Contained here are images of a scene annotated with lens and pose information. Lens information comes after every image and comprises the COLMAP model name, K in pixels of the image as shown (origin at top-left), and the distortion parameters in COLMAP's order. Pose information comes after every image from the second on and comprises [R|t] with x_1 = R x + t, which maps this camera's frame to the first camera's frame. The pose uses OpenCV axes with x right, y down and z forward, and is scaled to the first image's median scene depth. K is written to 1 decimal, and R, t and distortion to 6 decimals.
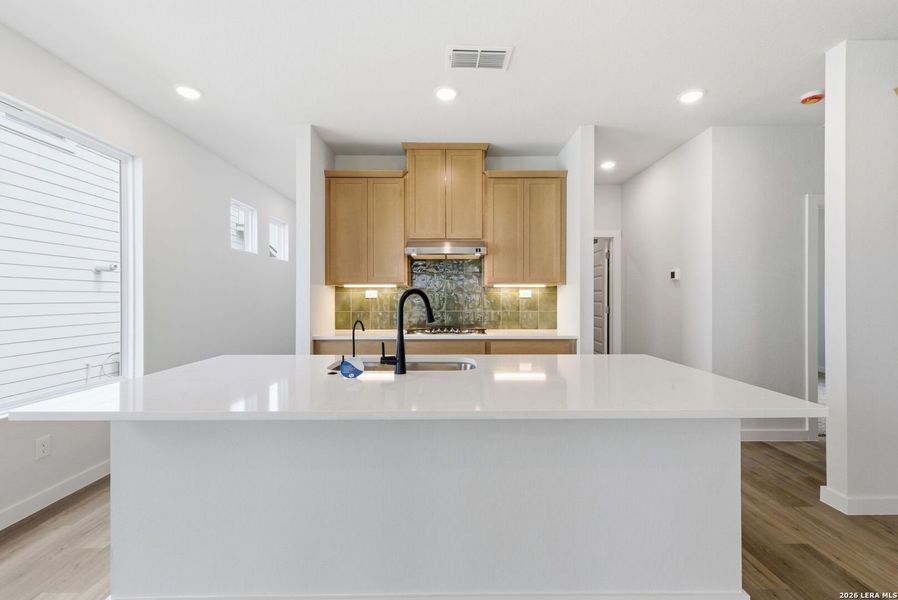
lens RADIAL K [[375.7, 0, 445.1], [0, 375.7, 296.6], [0, 0, 1]] dist [0.001617, -0.001391]
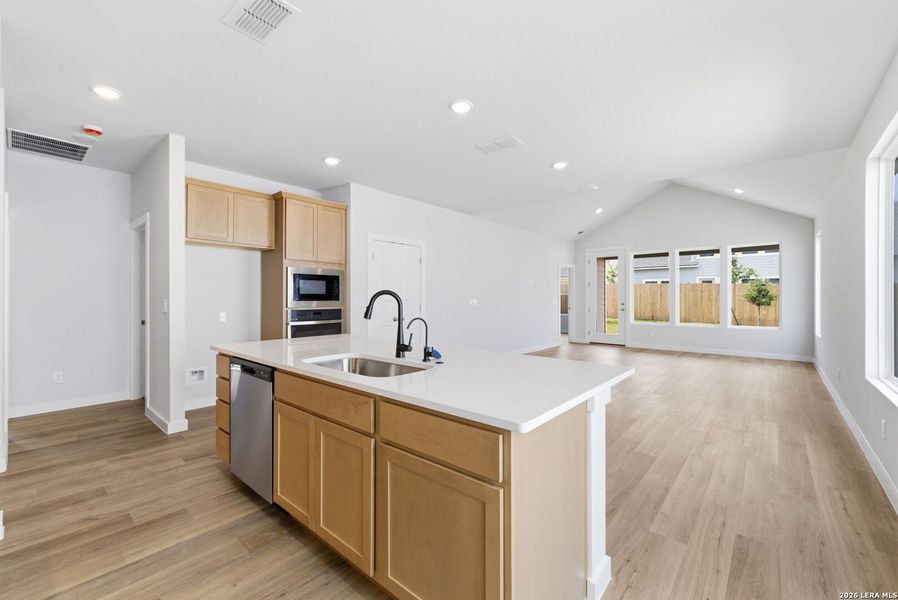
lens RADIAL K [[375.7, 0, 444.5], [0, 375.7, 301.4], [0, 0, 1]] dist [0.001617, -0.001391]
pose [[-0.748320, -0.008249, 0.663286, -0.499322], [-0.003969, 0.999960, 0.007958, 0.001016], [-0.663326, 0.003322, -0.748323, 0.871380]]
